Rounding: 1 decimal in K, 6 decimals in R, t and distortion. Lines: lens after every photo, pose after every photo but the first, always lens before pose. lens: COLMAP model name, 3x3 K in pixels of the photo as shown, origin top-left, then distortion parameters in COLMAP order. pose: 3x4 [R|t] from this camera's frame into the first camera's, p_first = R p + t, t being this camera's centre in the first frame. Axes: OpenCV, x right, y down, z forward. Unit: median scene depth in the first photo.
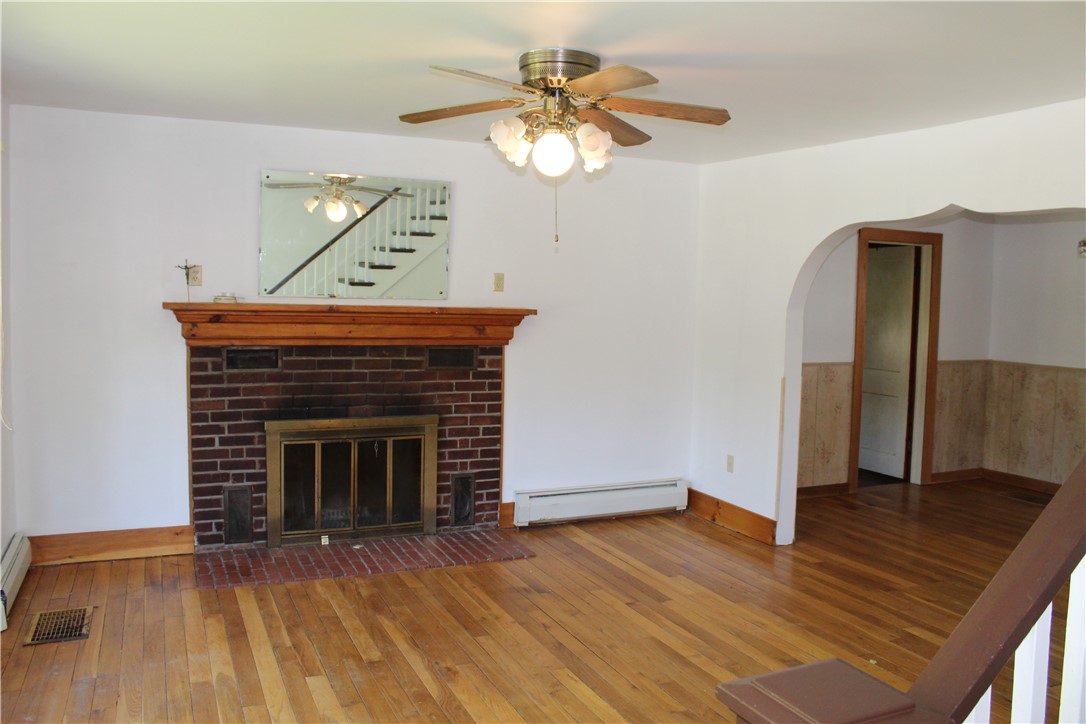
lens RADIAL K [[924.7, 0, 545.5], [0, 924.7, 344.7], [0, 0, 1]] dist [-0.176868, 0.184018]
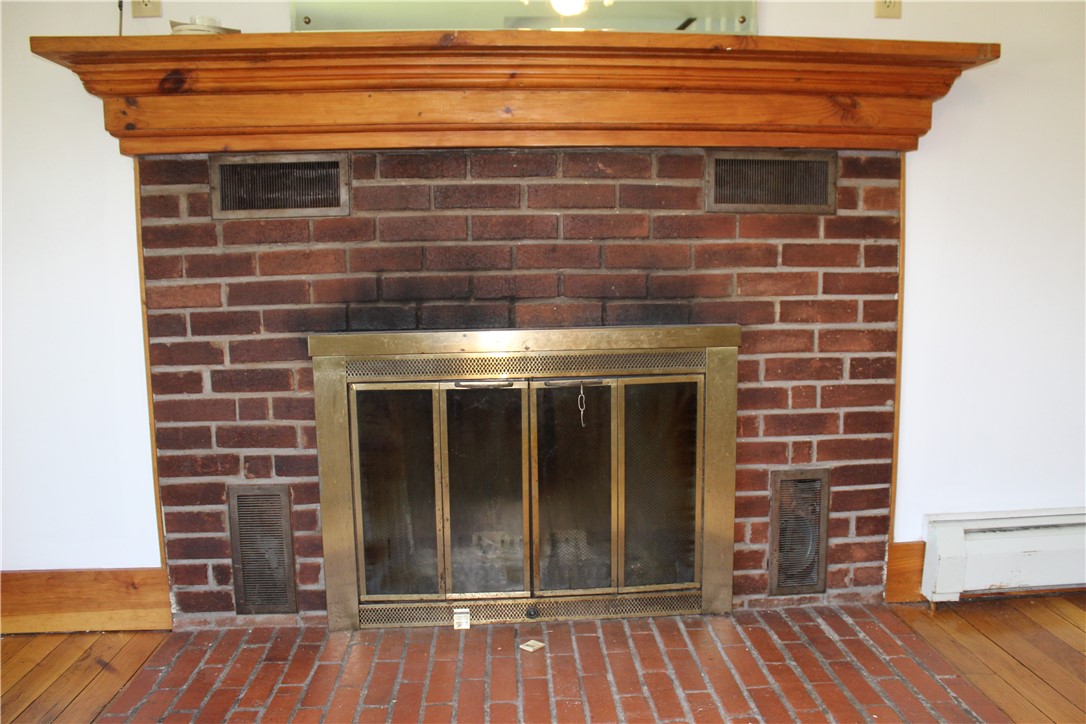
lens RADIAL K [[924.7, 0, 545.5], [0, 924.7, 344.7], [0, 0, 1]] dist [-0.176868, 0.184018]
pose [[0.938482, 0.005575, -0.345284, -0.060717], [0.011957, 0.998746, 0.048624, 0.067816], [0.345122, -0.049761, 0.937238, 0.627084]]
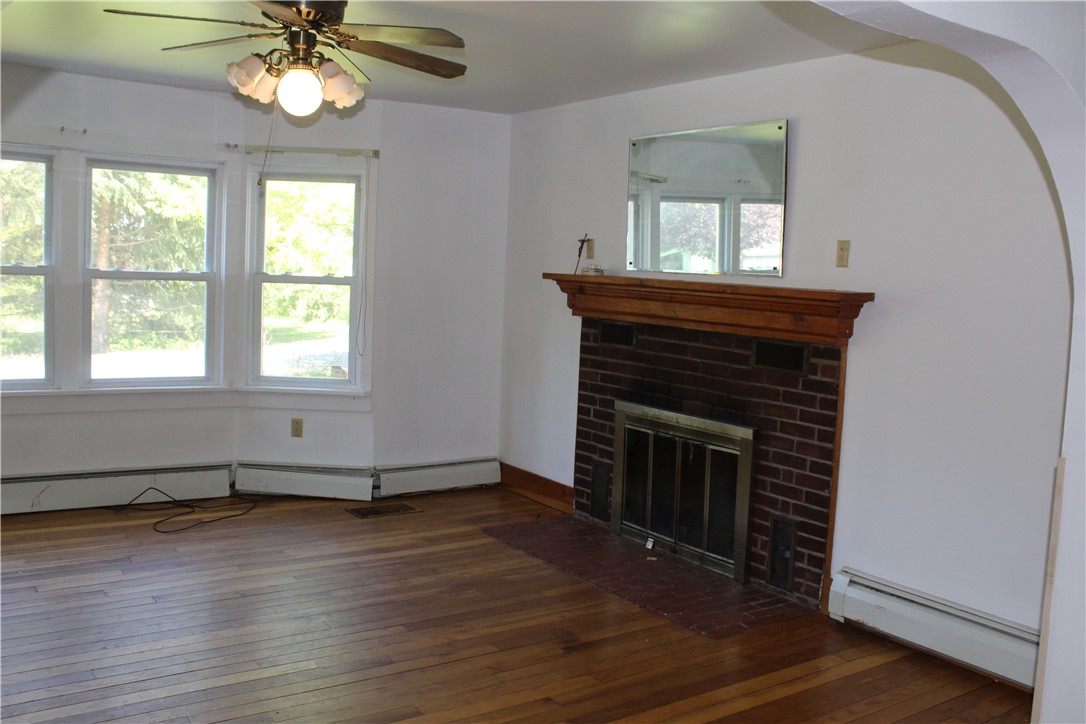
lens RADIAL K [[955.5, 0, 543.0], [0, 955.5, 362.0], [0, 0, 1]] dist [-0.081513, -0.000869]
pose [[0.186263, 0.079049, -0.979315, 0.645453], [-0.102527, 0.992880, 0.060644, -0.008395], [0.977136, 0.089111, 0.193041, 0.705645]]
